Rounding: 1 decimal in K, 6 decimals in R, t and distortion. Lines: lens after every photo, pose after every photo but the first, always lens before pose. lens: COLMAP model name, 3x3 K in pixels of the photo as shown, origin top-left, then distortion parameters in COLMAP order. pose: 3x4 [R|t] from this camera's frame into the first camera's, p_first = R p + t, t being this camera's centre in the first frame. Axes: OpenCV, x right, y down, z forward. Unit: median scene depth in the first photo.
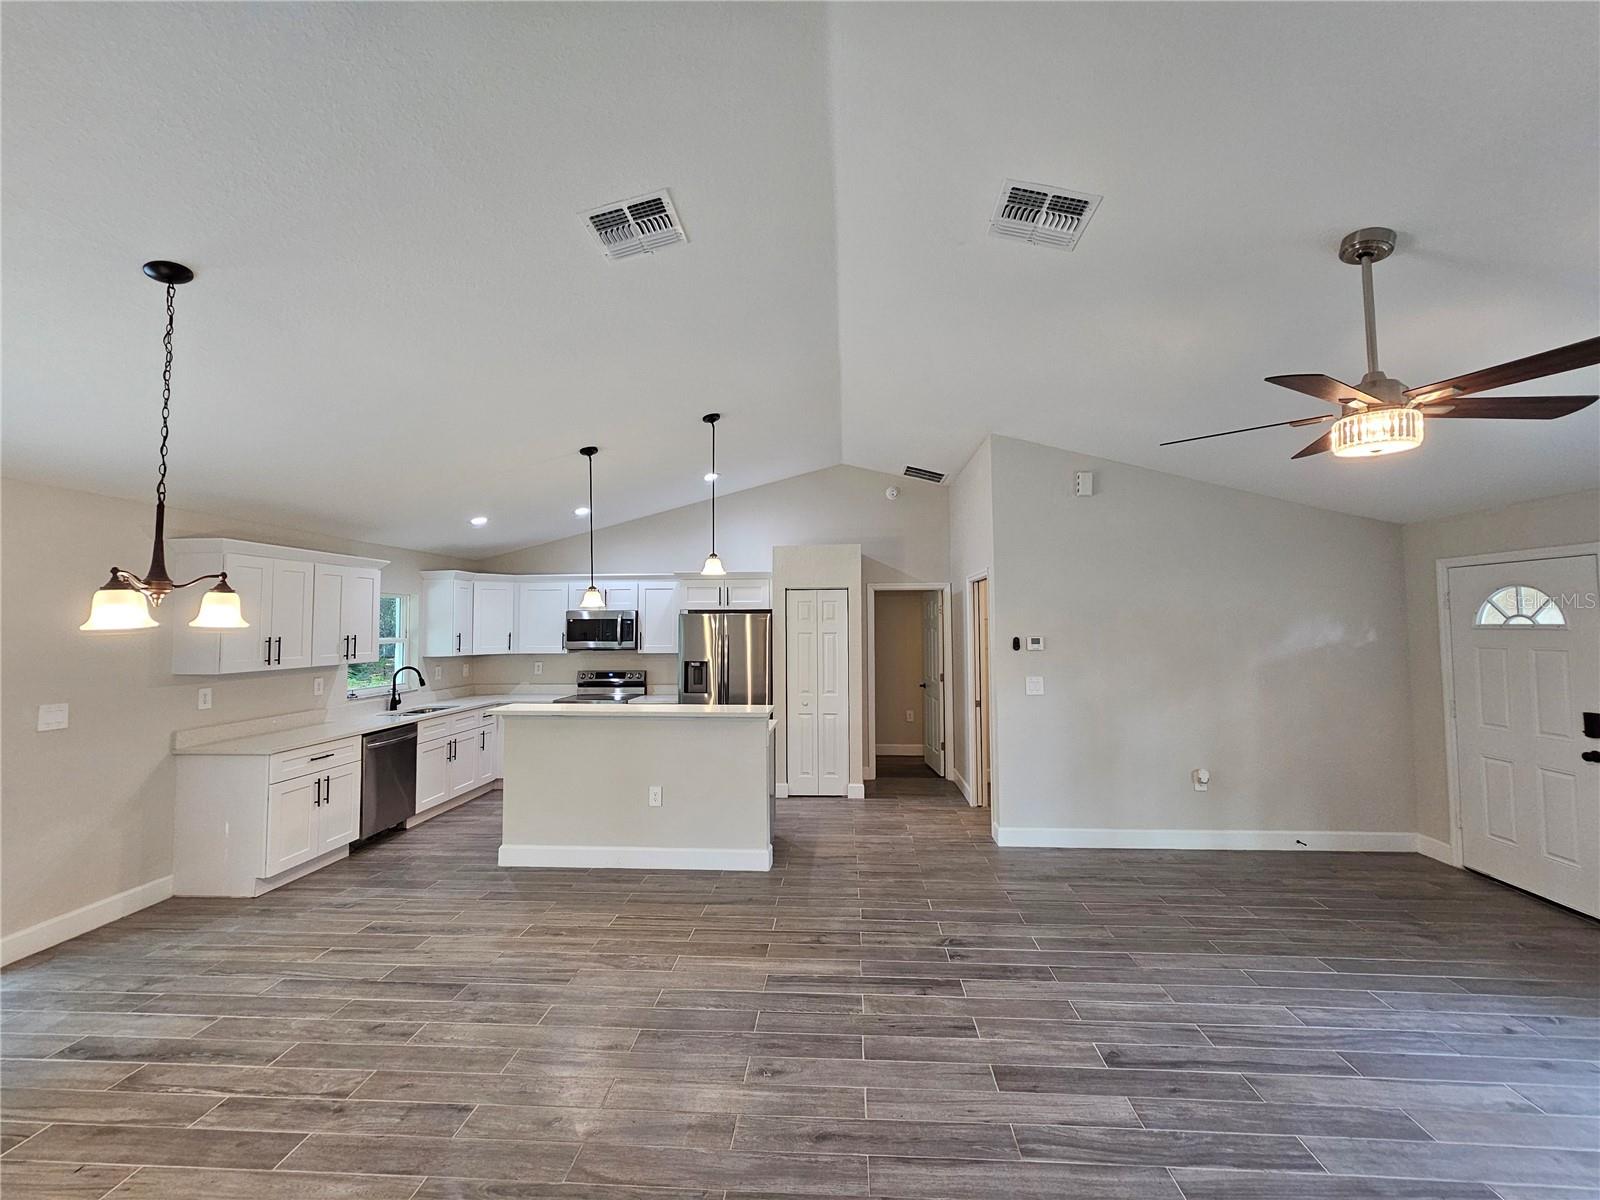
lens RADIAL K [[656.4, 0, 807.8], [0, 656.4, 593.8], [0, 0, 1]] dist [-0.003333, 0.000522]
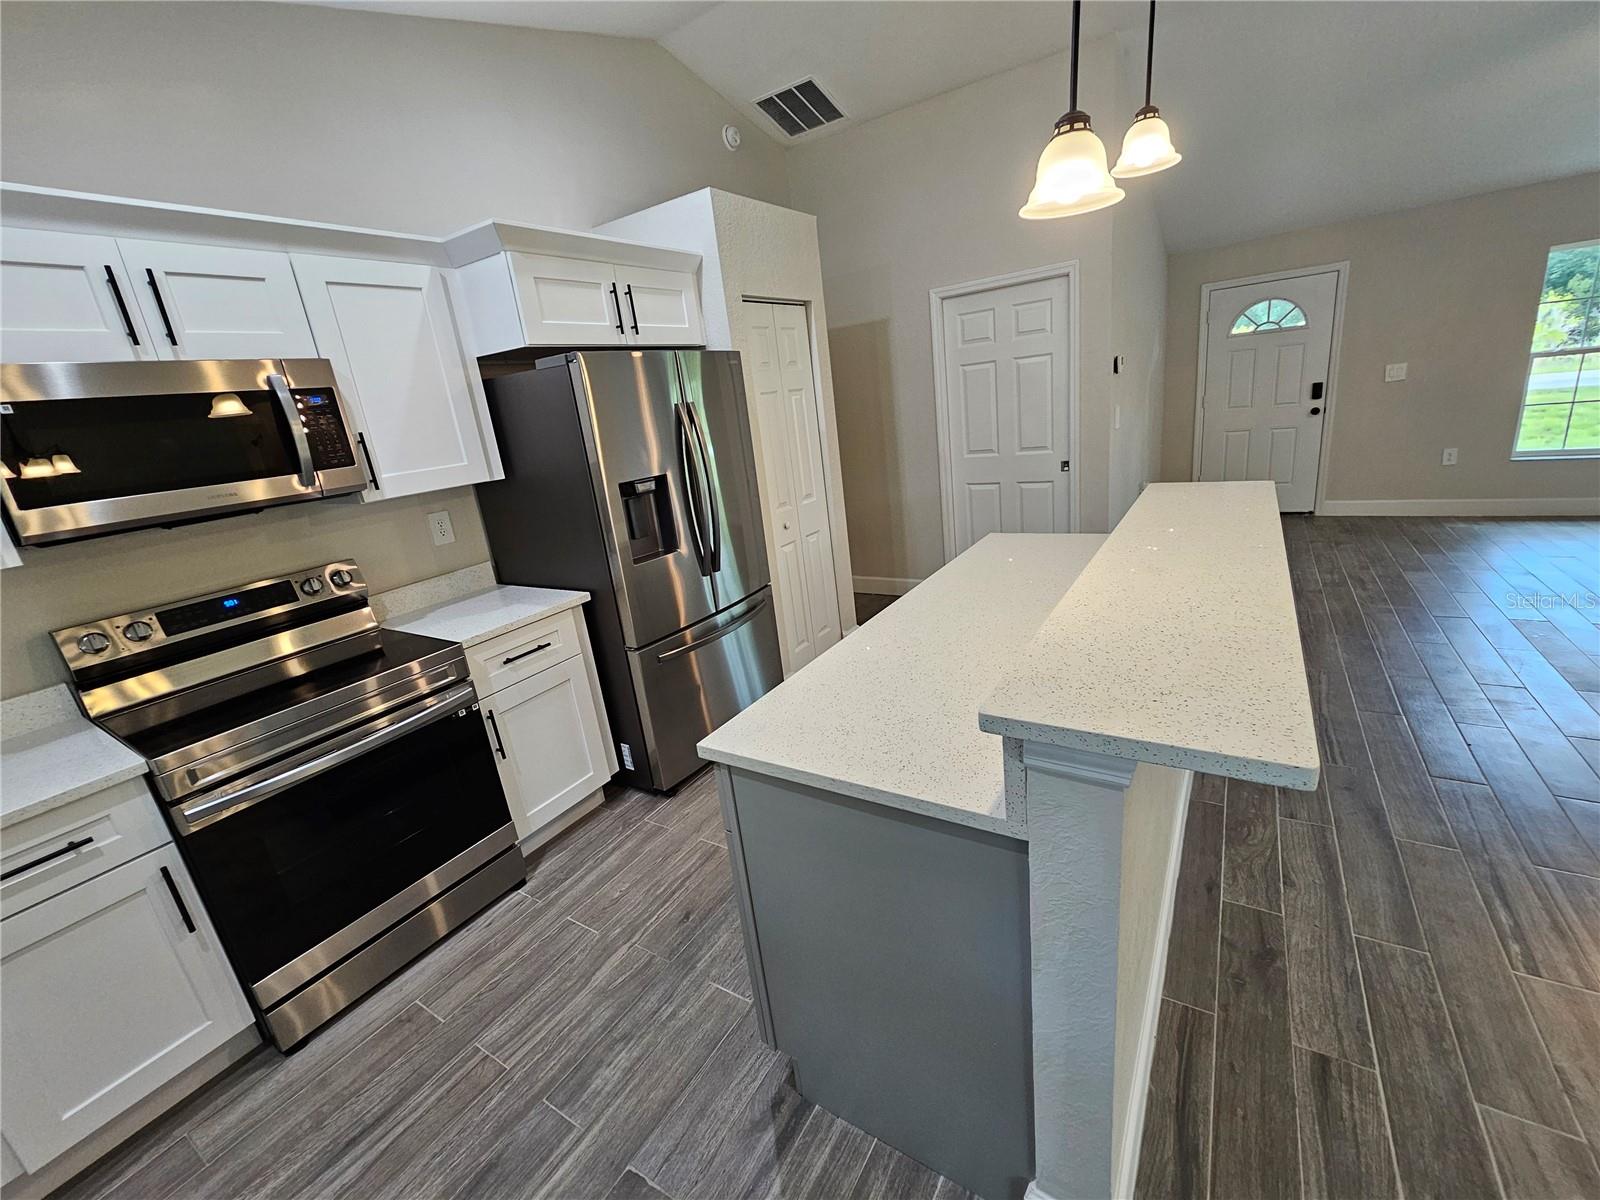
lens RADIAL K [[656.4, 0, 807.3], [0, 656.4, 591.9], [0, 0, 1]] dist [-0.003333, 0.000522]
pose [[0.481533, -0.297778, 0.824290, -0.791674], [0.070609, 0.950635, 0.302172, 0.094745], [-0.873579, -0.087304, 0.478788, 1.225112]]
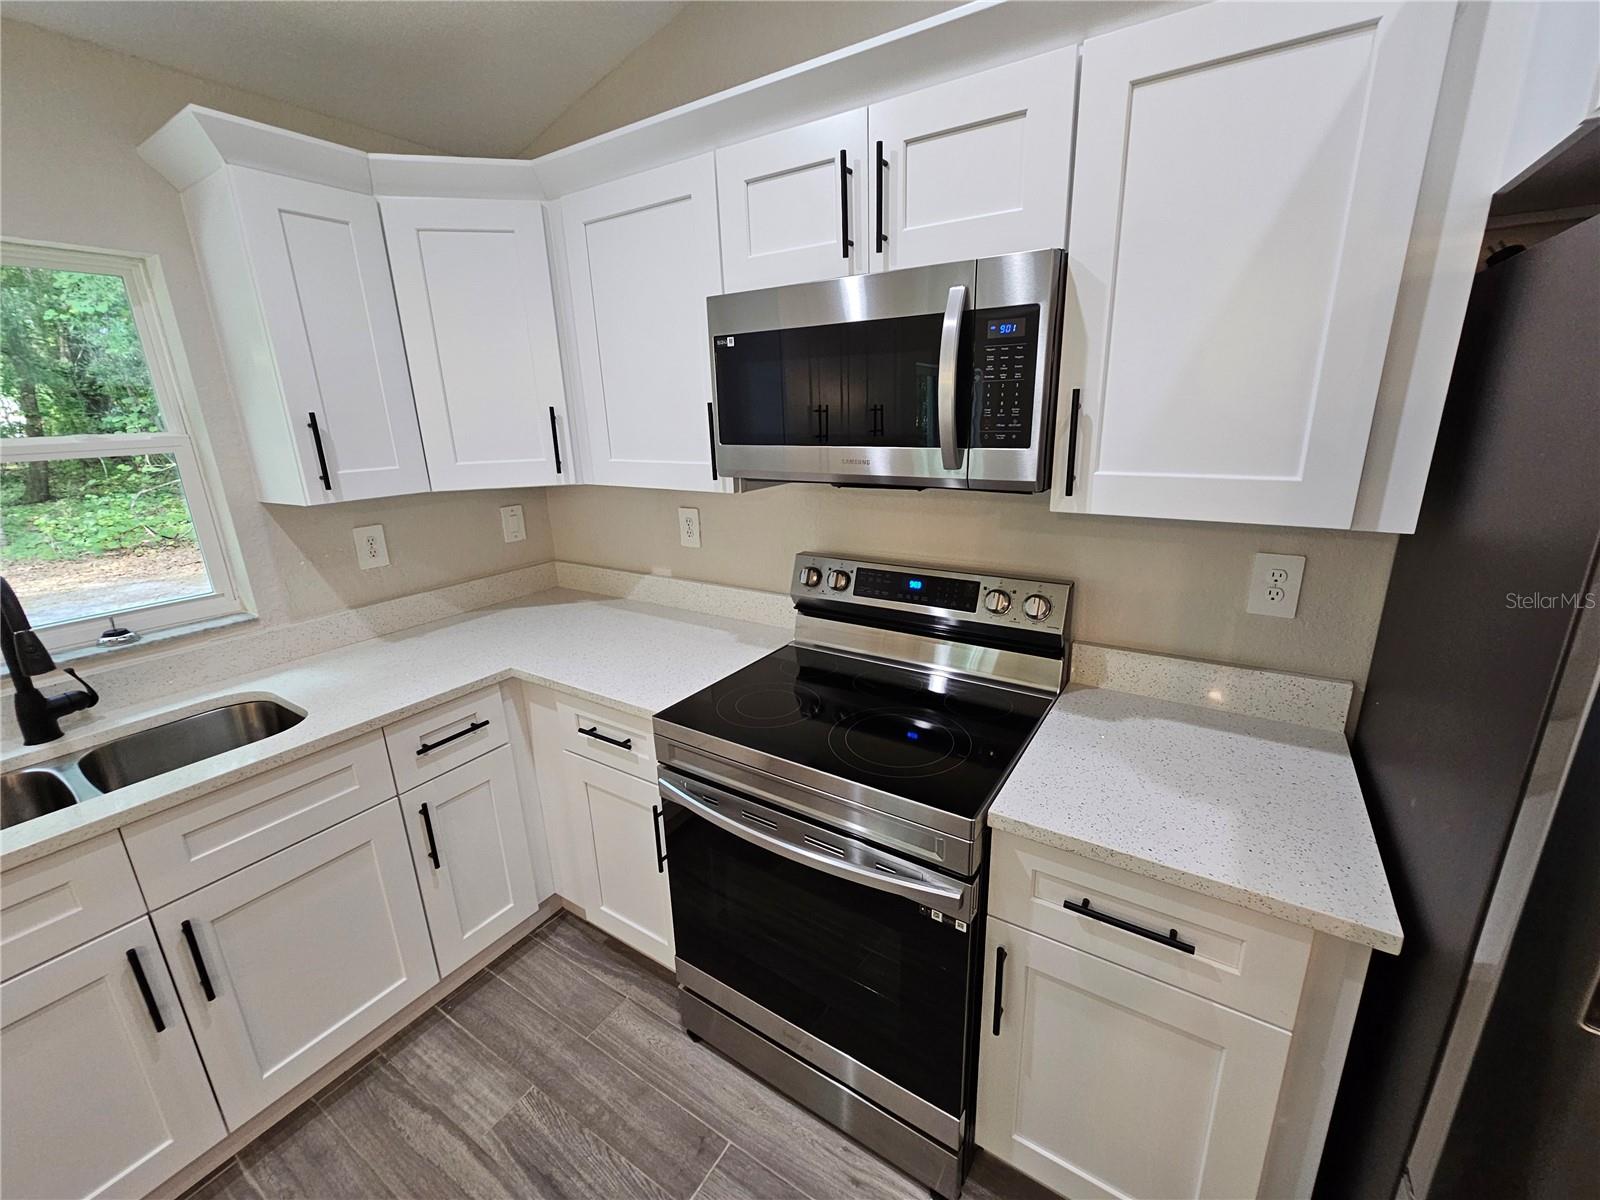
lens RADIAL K [[656.4, 0, 806.0], [0, 656.4, 591.4], [0, 0, 1]] dist [-0.003333, 0.000522]
pose [[0.873870, 0.112053, -0.473070, -0.425225], [0.048303, 0.948249, 0.313833, 0.095279], [0.483754, -0.297100, 0.823234, 1.503174]]
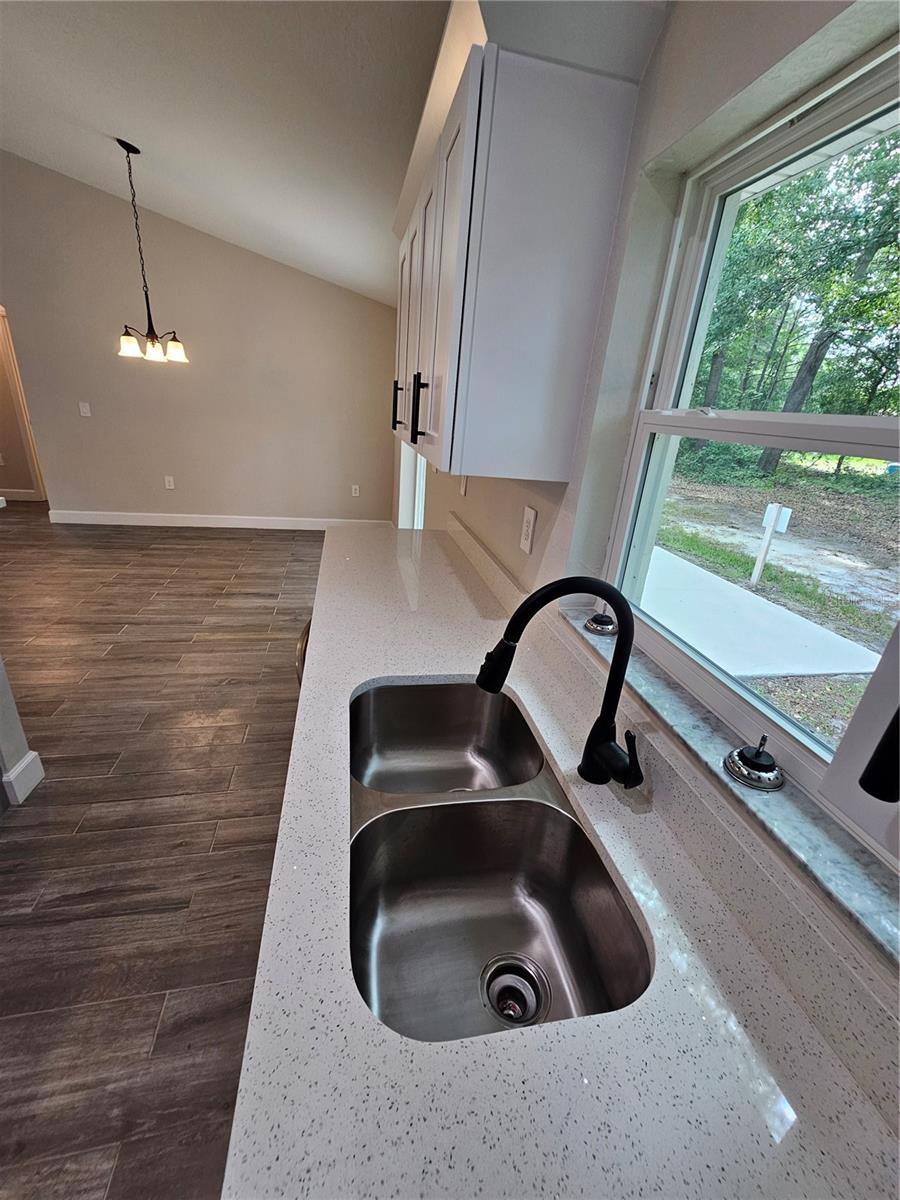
lens RADIAL K [[492.3, 0, 452.6], [0, 492.3, 608.3], [0, 0, 1]] dist [-0.003333, 0.000522]
pose [[-0.964091, 0.035602, -0.263174, -0.867374], [-0.057972, 0.938861, 0.339380, 0.125631], [0.259166, 0.342450, -0.903084, 1.751450]]
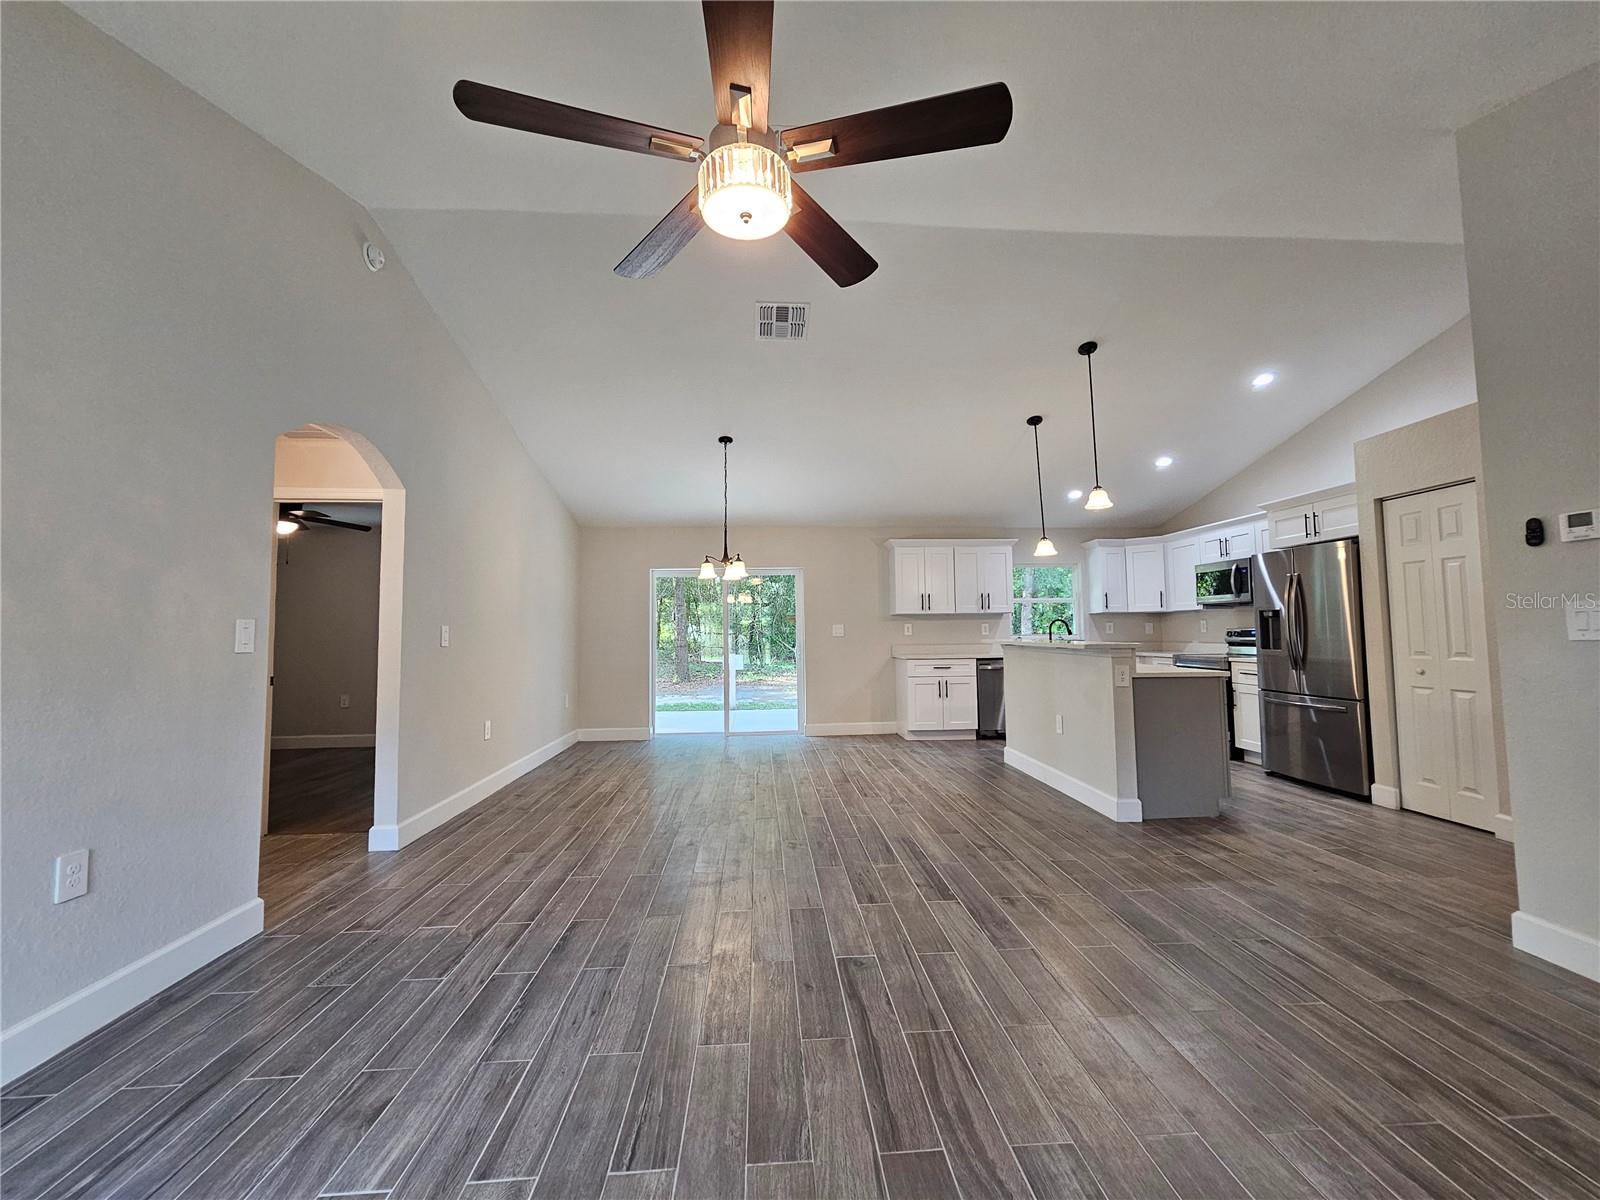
lens RADIAL K [[656.4, 0, 810.8], [0, 656.4, 592.5], [0, 0, 1]] dist [-0.003333, 0.000522]
pose [[0.137456, -0.056400, -0.988901, 0.941652], [0.057408, 0.997153, -0.048891, 0.149737], [0.988843, -0.050050, 0.140302, 0.556298]]
